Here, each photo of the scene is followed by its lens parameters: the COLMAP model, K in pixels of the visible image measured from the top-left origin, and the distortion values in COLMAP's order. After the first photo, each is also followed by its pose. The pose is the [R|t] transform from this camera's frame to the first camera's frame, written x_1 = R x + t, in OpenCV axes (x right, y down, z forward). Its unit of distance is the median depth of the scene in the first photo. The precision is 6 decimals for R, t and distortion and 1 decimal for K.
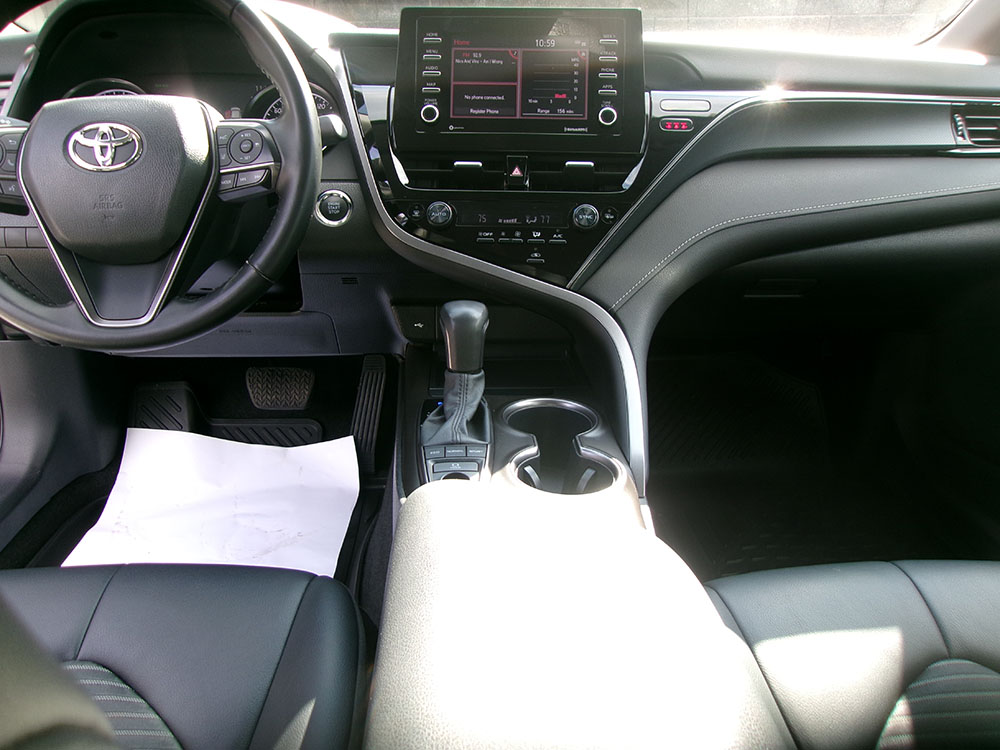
lens RADIAL K [[777.1, 0, 503.7], [0, 777.1, 379.2], [0, 0, 1]] dist [0.001679, 0.010894]
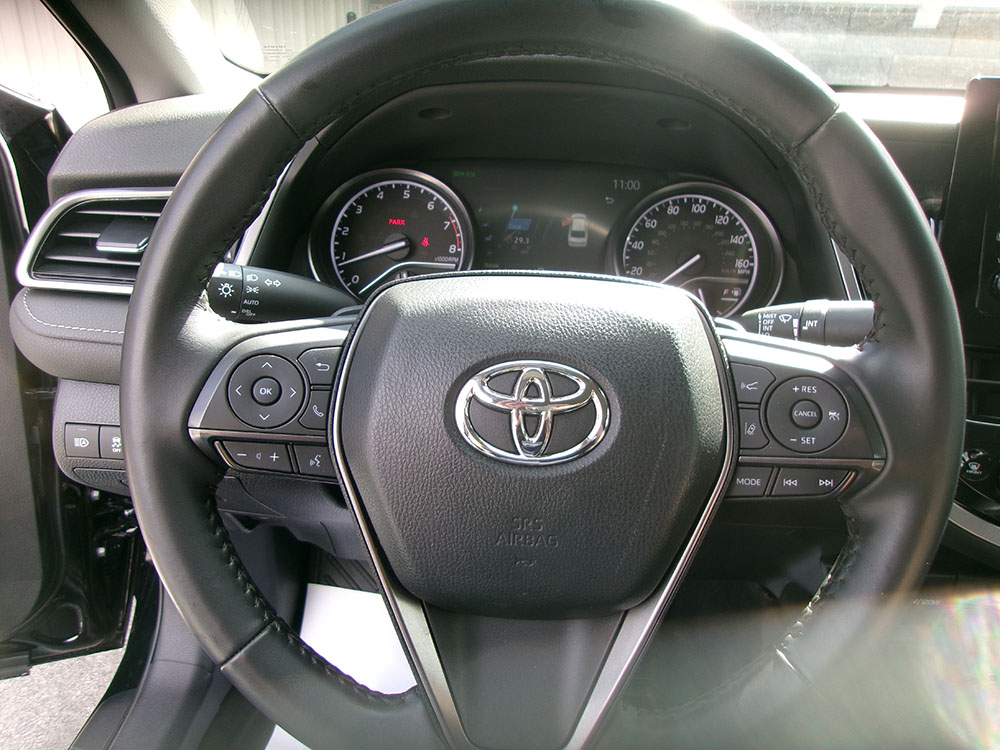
lens RADIAL K [[777.1, 0, 510.6], [0, 777.1, 372.2], [0, 0, 1]] dist [0.001679, 0.010894]
pose [[0.994763, 0.083861, -0.058428, -0.407446], [-0.081441, 0.995766, 0.042637, -0.278469], [0.061756, -0.037655, 0.997381, 0.438327]]
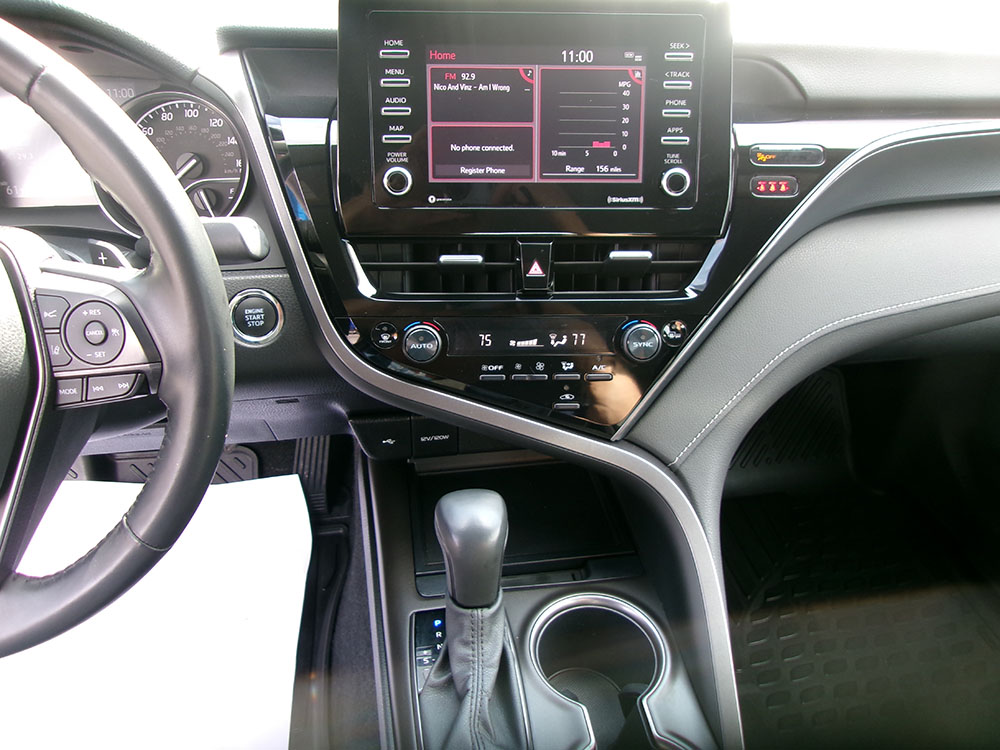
lens RADIAL K [[777.1, 0, 504.3], [0, 777.1, 371.9], [0, 0, 1]] dist [0.001679, 0.010894]
pose [[0.995559, -0.041982, 0.084263, -0.068580], [0.021114, 0.971830, 0.234737, -0.336785], [-0.091744, -0.231915, 0.968400, 0.347475]]
